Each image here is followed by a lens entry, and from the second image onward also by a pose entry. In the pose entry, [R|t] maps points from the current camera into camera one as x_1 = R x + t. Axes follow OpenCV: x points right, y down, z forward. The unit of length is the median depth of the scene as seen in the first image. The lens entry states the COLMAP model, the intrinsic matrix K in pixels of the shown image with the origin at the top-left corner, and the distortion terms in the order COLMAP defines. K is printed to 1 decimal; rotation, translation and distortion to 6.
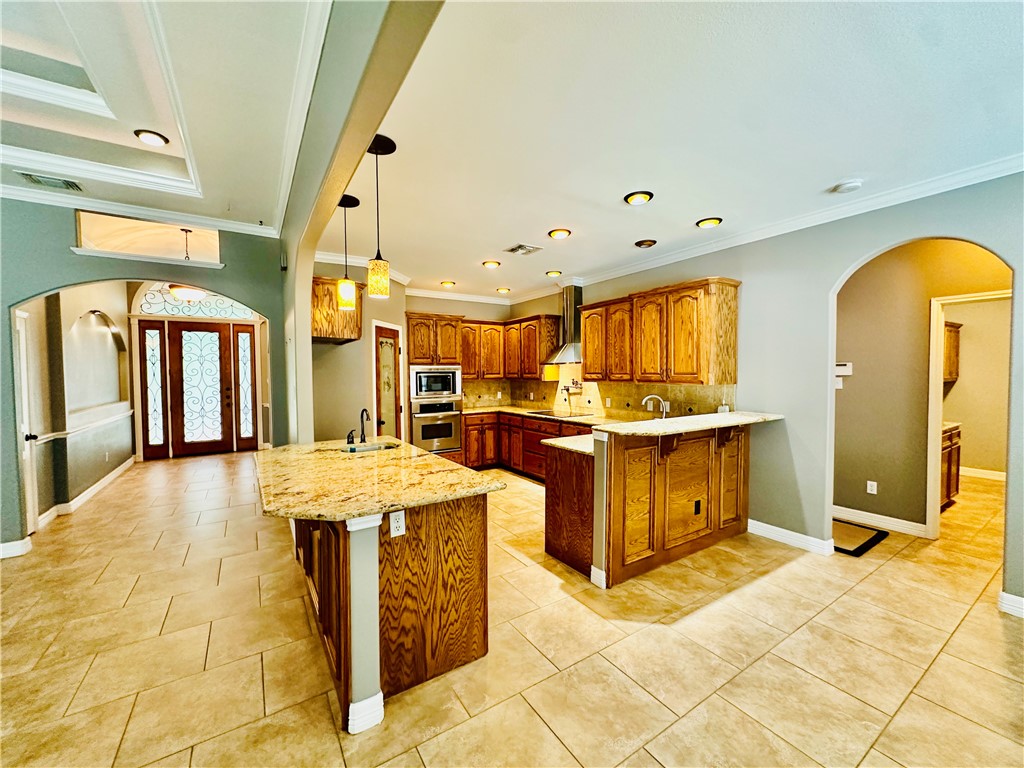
lens RADIAL K [[407.2, 0, 512.0], [0, 407.2, 384.0], [0, 0, 1]] dist [-0.002348, -0.000275]
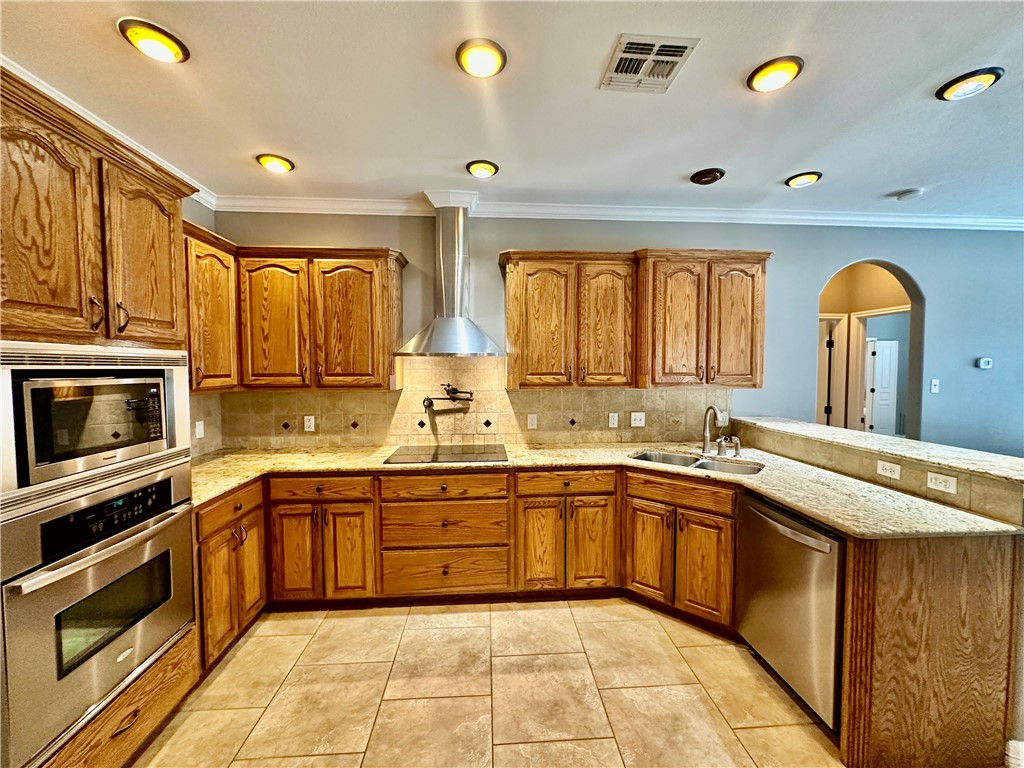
lens RADIAL K [[407.2, 0, 512.0], [0, 407.2, 384.0], [0, 0, 1]] dist [-0.002348, -0.000275]
pose [[0.480724, -0.026535, 0.876470, -0.285315], [0.025383, 0.999544, 0.016339, -0.019788], [-0.876505, 0.014393, 0.481178, 0.669811]]
